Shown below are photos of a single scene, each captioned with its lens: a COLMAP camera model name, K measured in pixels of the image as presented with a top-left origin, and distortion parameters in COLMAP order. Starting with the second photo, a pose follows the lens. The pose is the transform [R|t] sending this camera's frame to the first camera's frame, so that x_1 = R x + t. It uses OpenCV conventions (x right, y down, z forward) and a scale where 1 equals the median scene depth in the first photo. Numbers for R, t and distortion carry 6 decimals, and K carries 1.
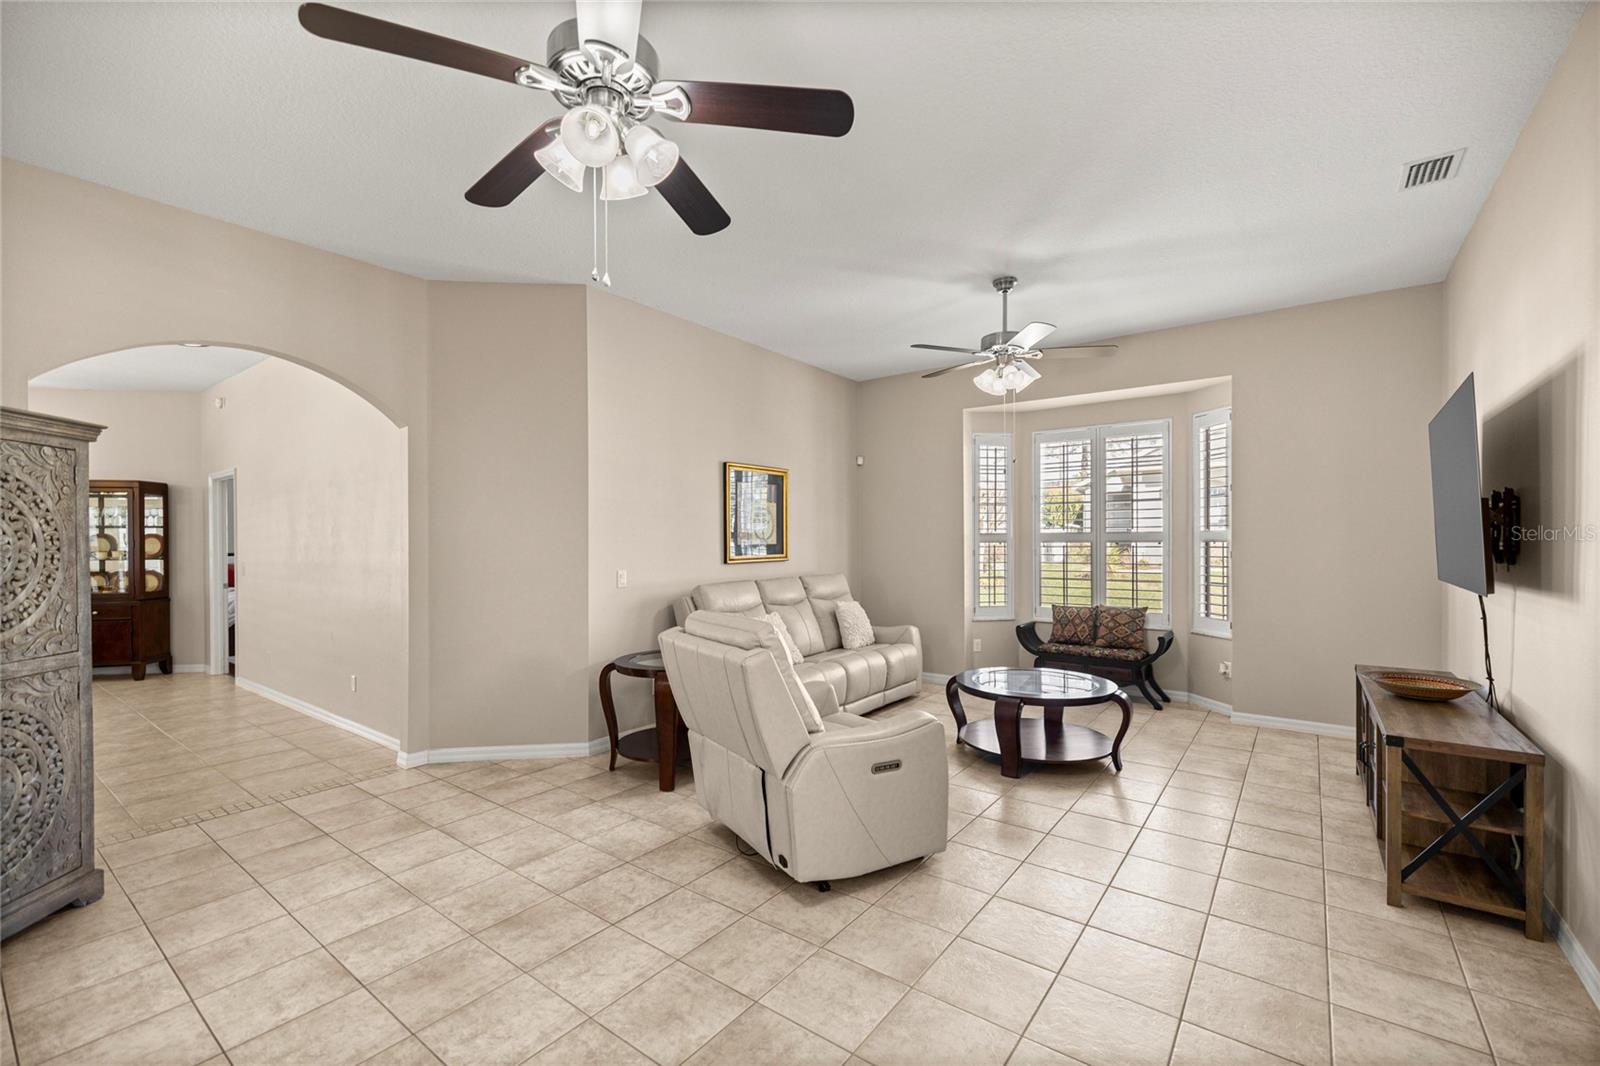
lens RADIAL K [[687.4, 0, 798.9], [0, 687.4, 545.8], [0, 0, 1]] dist [0.001559, 0.000035]
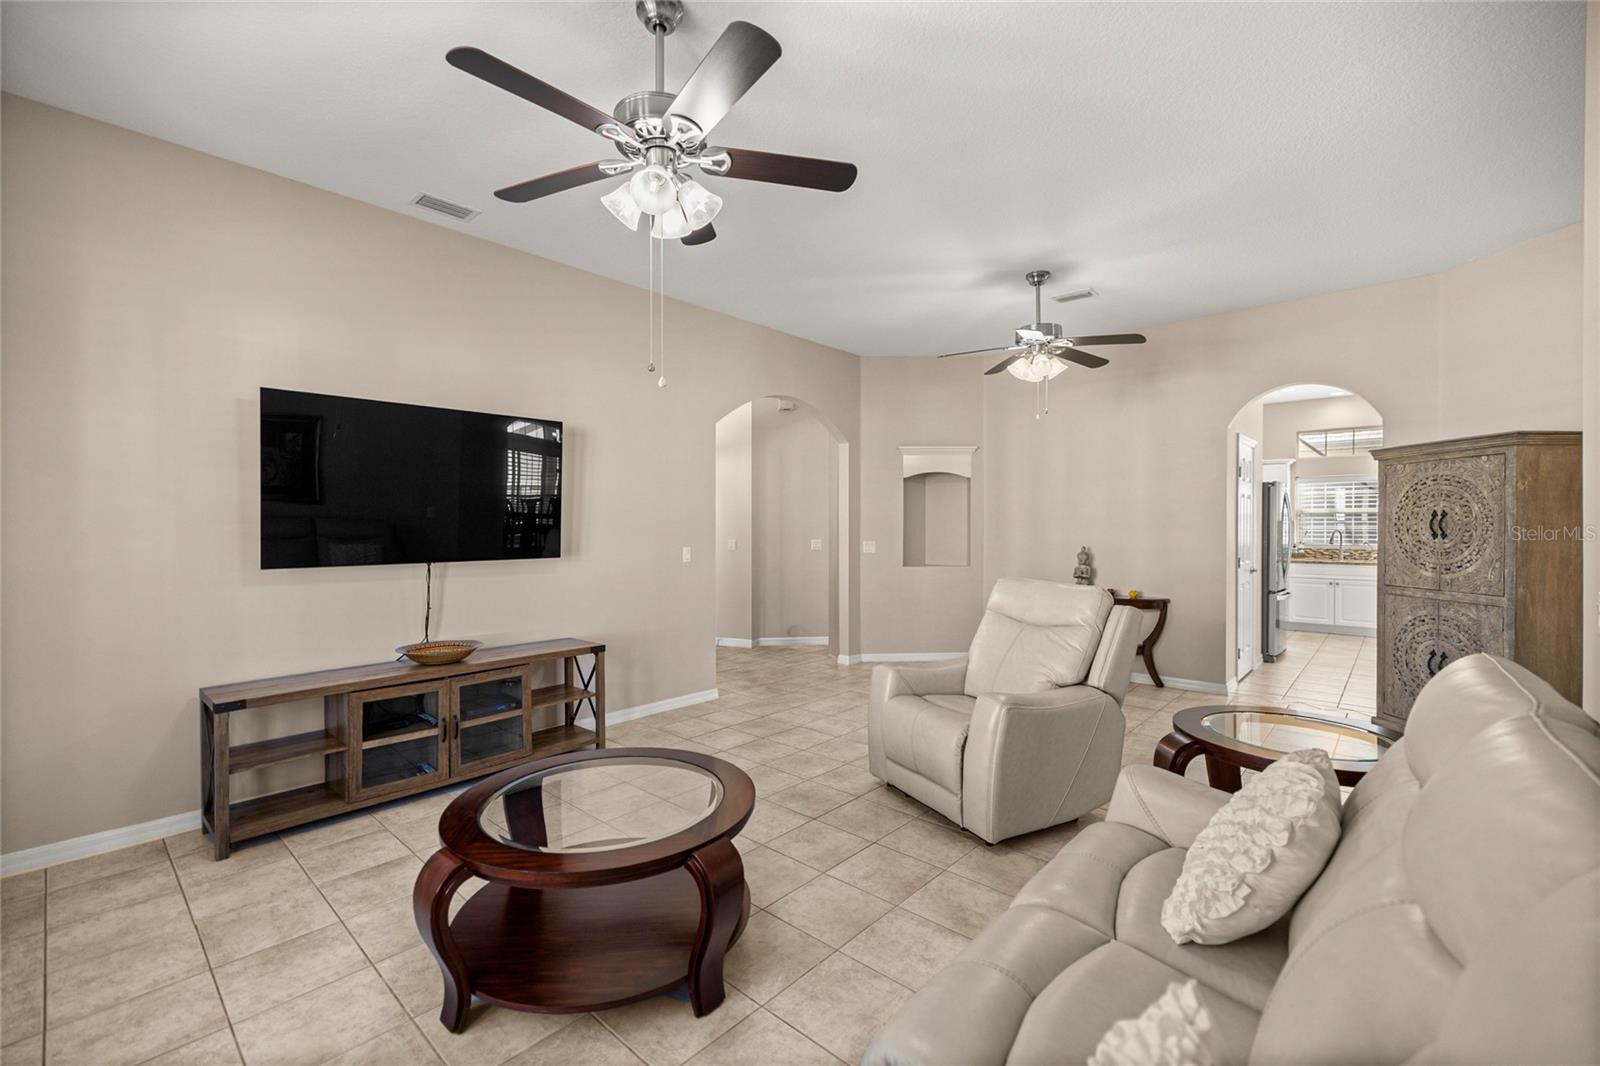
lens RADIAL K [[687.4, 0, 801.0], [0, 687.4, 525.4], [0, 0, 1]] dist [0.001559, 0.000035]
pose [[-0.996308, 0.005008, 0.085707, 0.276769], [0.005329, 0.999980, 0.003520, -0.004939], [-0.085687, 0.003963, -0.996314, 2.671189]]
